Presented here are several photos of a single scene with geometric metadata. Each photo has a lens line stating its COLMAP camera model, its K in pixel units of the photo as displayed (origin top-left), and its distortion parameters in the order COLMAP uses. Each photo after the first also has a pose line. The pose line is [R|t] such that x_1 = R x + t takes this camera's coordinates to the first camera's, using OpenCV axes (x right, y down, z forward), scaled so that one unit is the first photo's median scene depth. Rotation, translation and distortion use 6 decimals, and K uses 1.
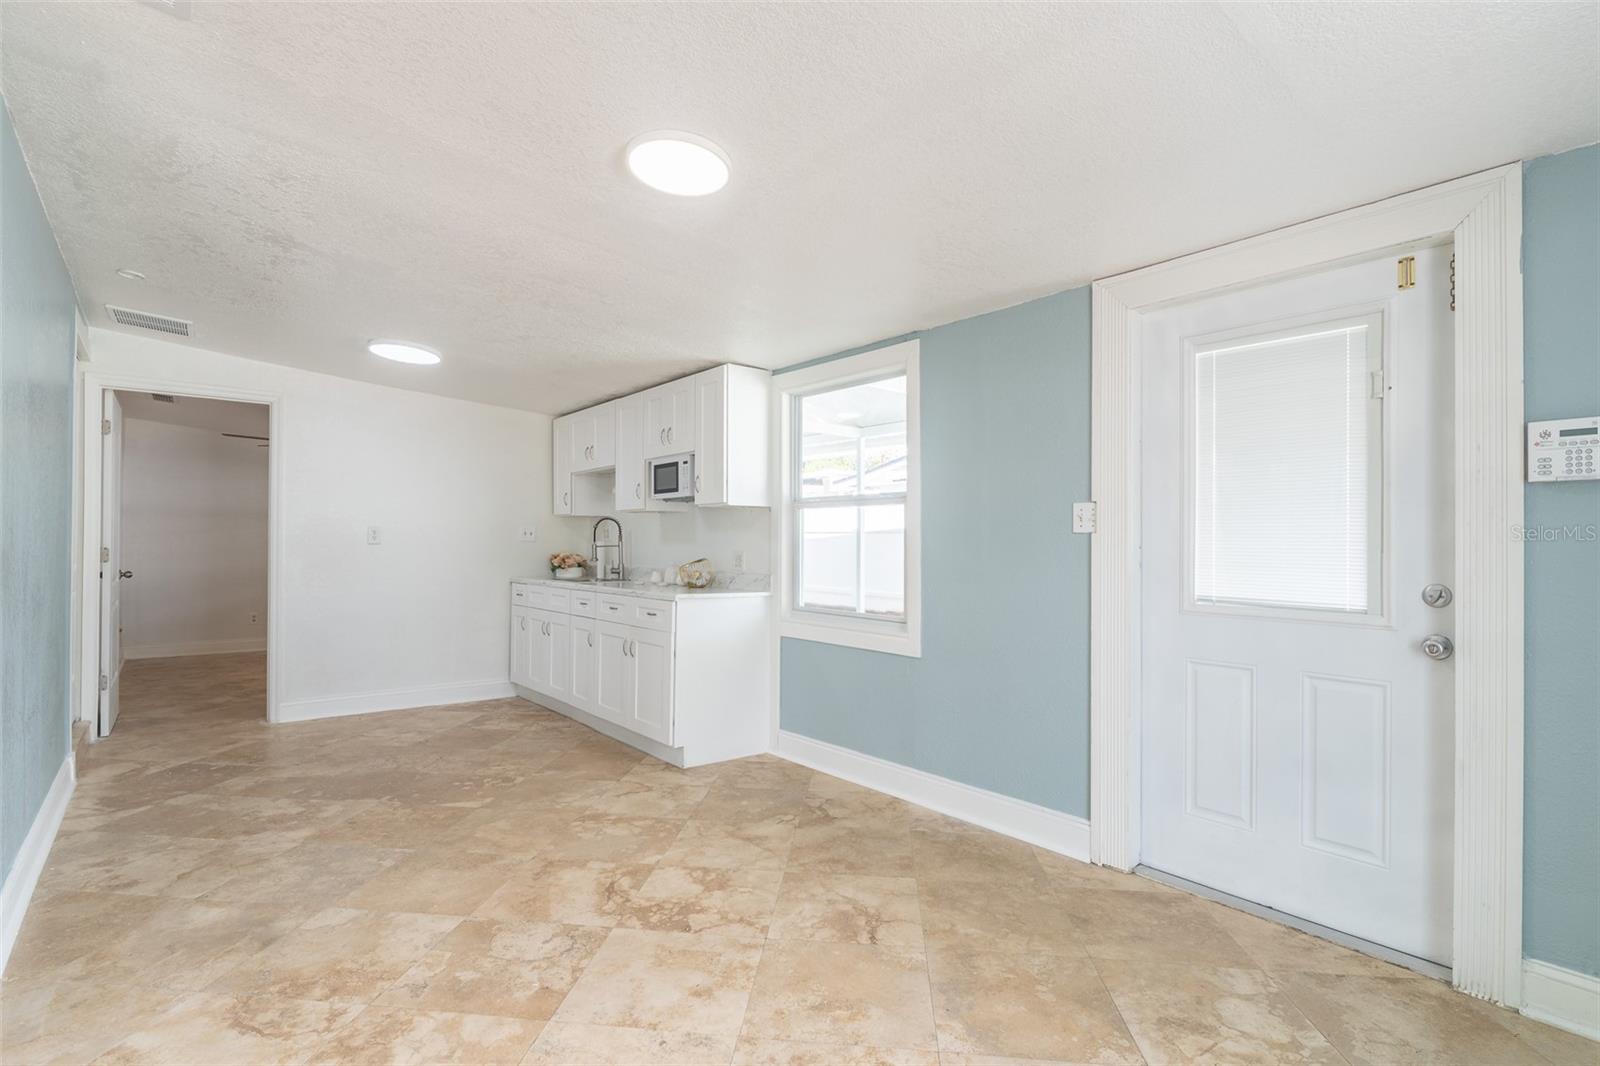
lens RADIAL K [[737.4, 0, 830.4], [0, 737.4, 536.6], [0, 0, 1]] dist [-0.011036, 0.001573]
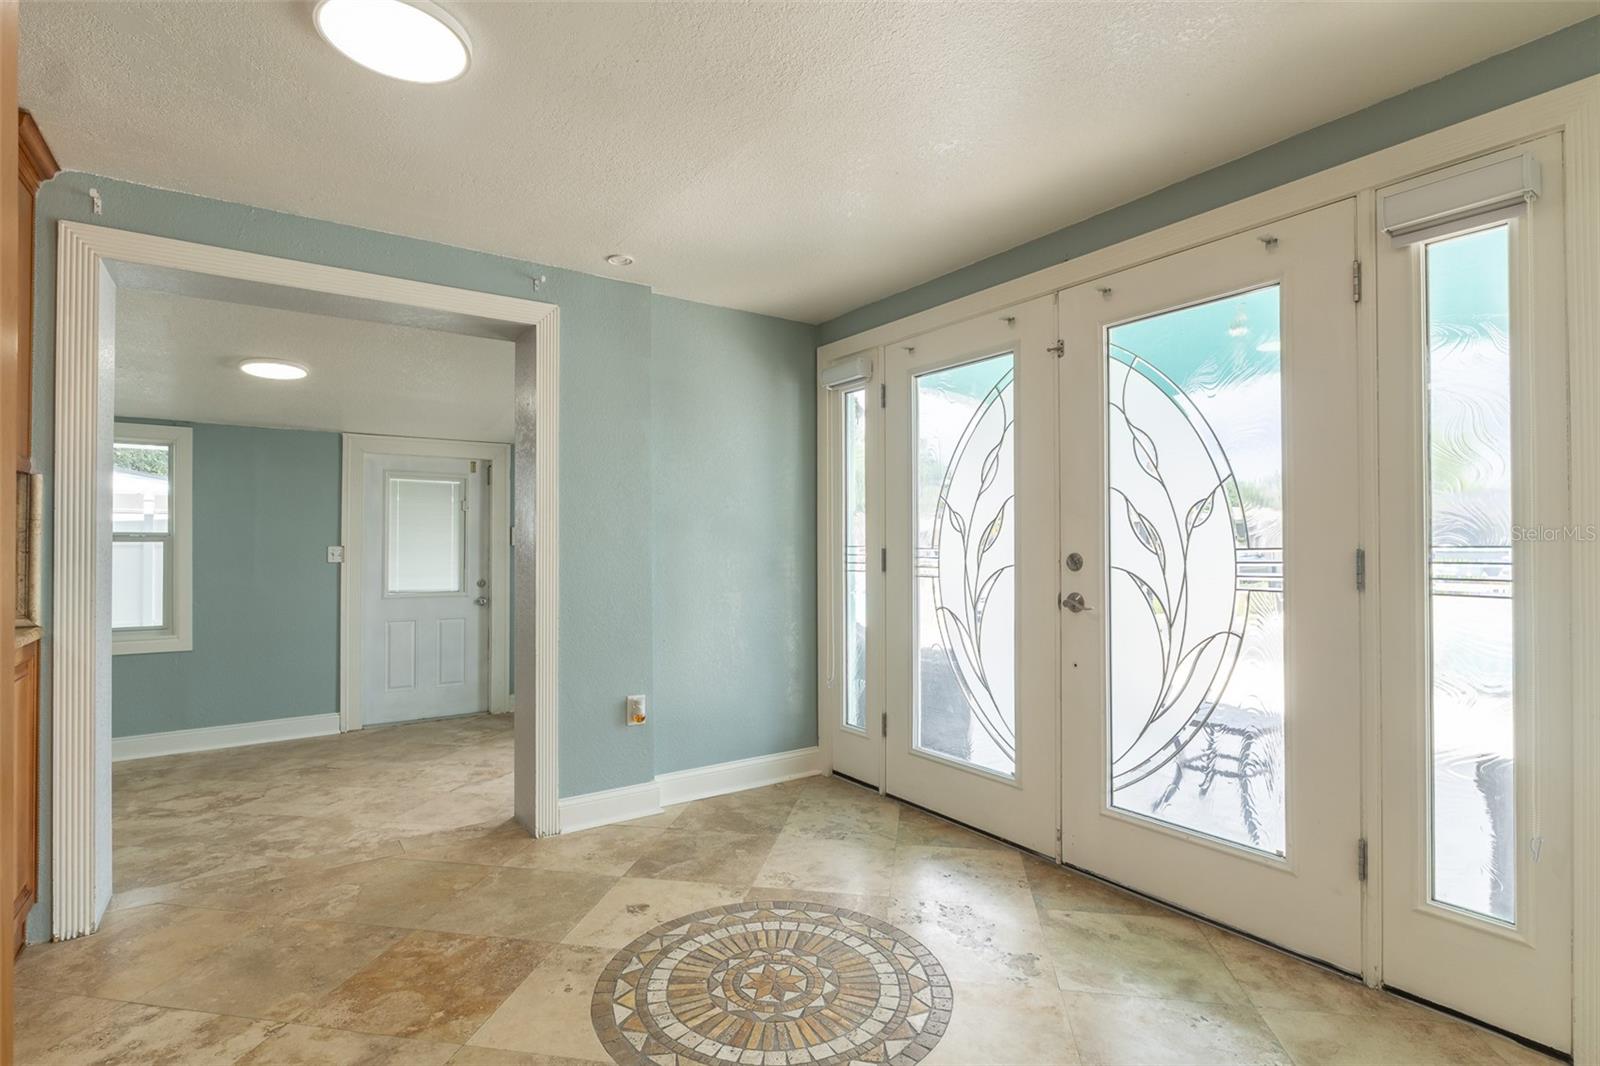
lens RADIAL K [[737.4, 0, 785.0], [0, 737.4, 540.4], [0, 0, 1]] dist [-0.011036, 0.001573]
pose [[0.078648, 0.002438, 0.996899, -1.052366], [-0.008554, 0.999962, -0.001771, -0.049268], [-0.996866, -0.008388, 0.078666, -0.219121]]
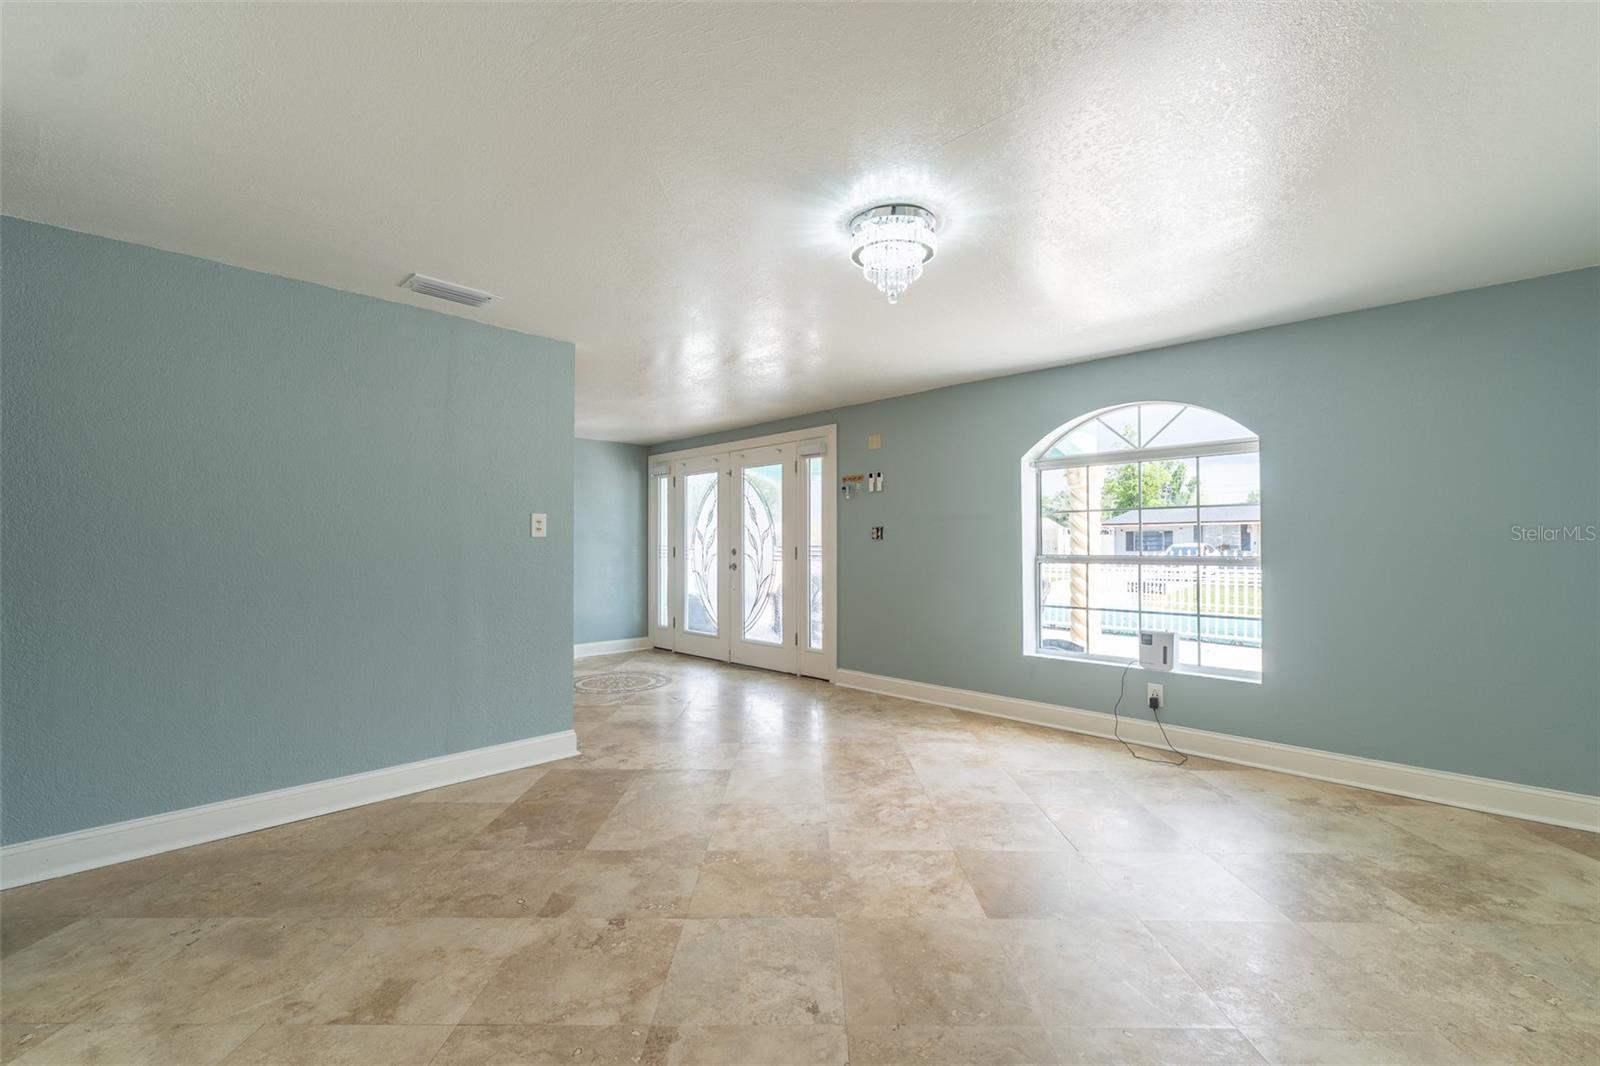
lens RADIAL K [[684.4, 0, 787.5], [0, 684.4, 532.9], [0, 0, 1]] dist [0.001134, 0.000803]
pose [[-0.084880, 0.010504, 0.996336, -2.096571], [-0.009547, 0.999890, -0.011354, -0.062475], [-0.996345, -0.010475, -0.084770, -0.419888]]
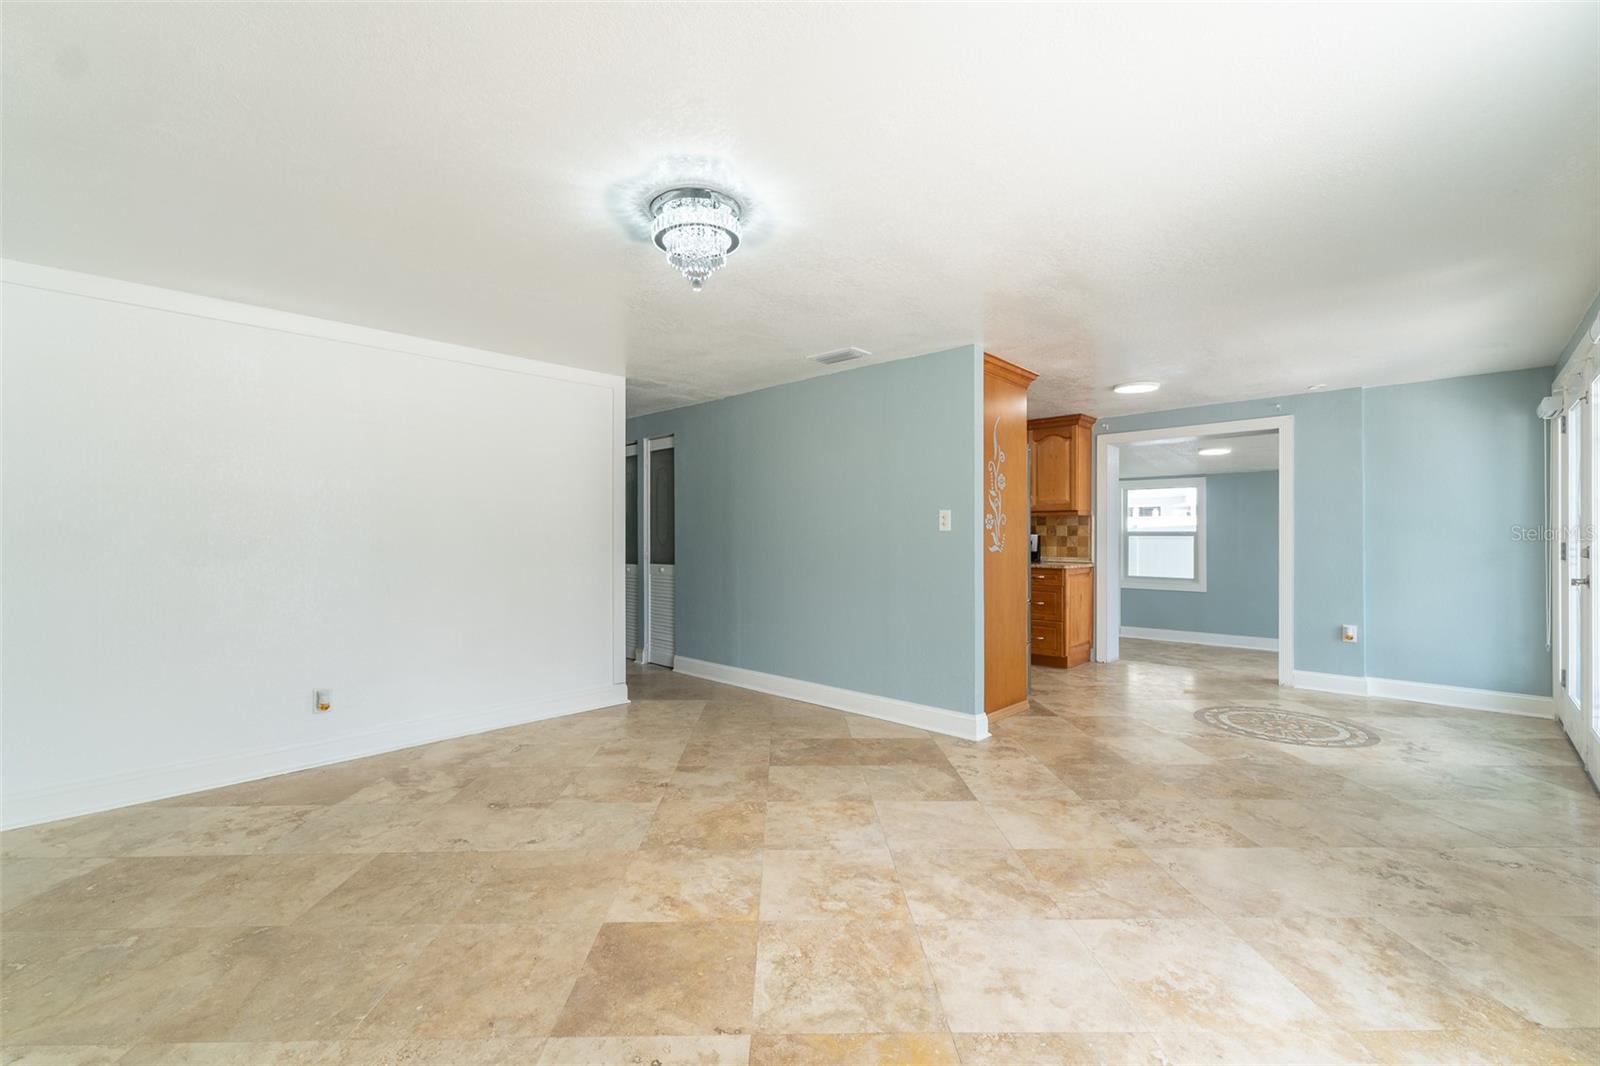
lens RADIAL K [[684.4, 0, 803.8], [0, 684.4, 540.7], [0, 0, 1]] dist [0.001134, 0.000803]
pose [[0.993764, -0.008035, 0.111214, -1.446057], [0.006491, 0.999878, 0.014235, -0.065895], [-0.111315, -0.013425, 0.993695, -1.193212]]
